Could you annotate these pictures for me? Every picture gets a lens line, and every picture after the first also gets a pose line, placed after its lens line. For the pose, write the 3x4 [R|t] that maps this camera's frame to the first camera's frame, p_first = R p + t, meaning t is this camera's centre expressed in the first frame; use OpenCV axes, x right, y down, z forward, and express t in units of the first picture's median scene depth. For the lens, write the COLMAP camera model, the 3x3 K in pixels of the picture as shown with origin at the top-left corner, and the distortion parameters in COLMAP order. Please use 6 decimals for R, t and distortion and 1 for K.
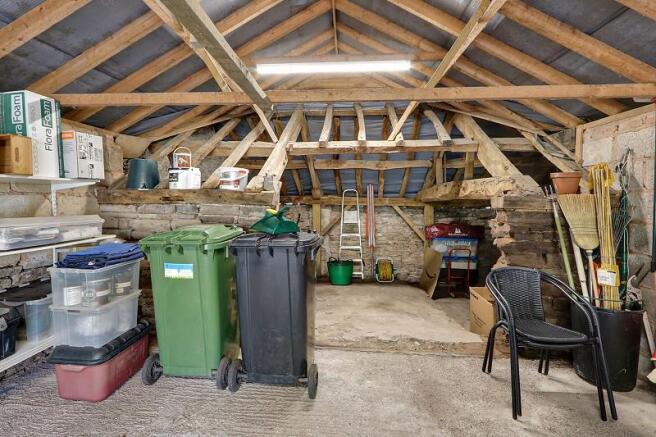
lens RADIAL K [[309.3, 0, 322.4], [0, 309.3, 200.7], [0, 0, 1]] dist [-0.002222, -0.000065]
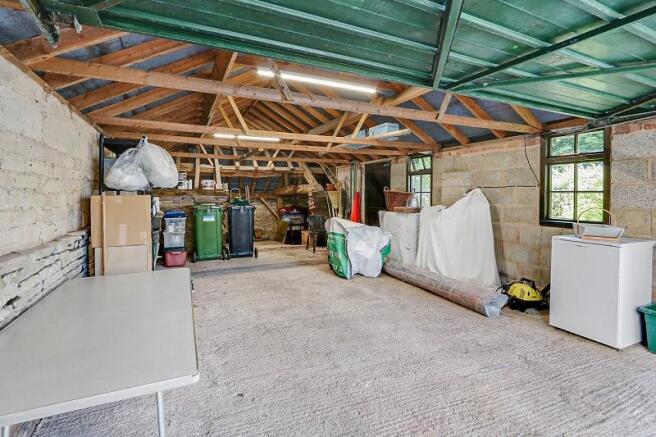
lens RADIAL K [[309.3, 0, 322.4], [0, 309.3, 200.7], [0, 0, 1]] dist [-0.002222, -0.000065]
pose [[0.866520, -0.018620, 0.498796, -0.552900], [0.014372, 0.999820, 0.012357, 0.025163], [-0.498936, -0.003539, 0.866631, -1.114704]]
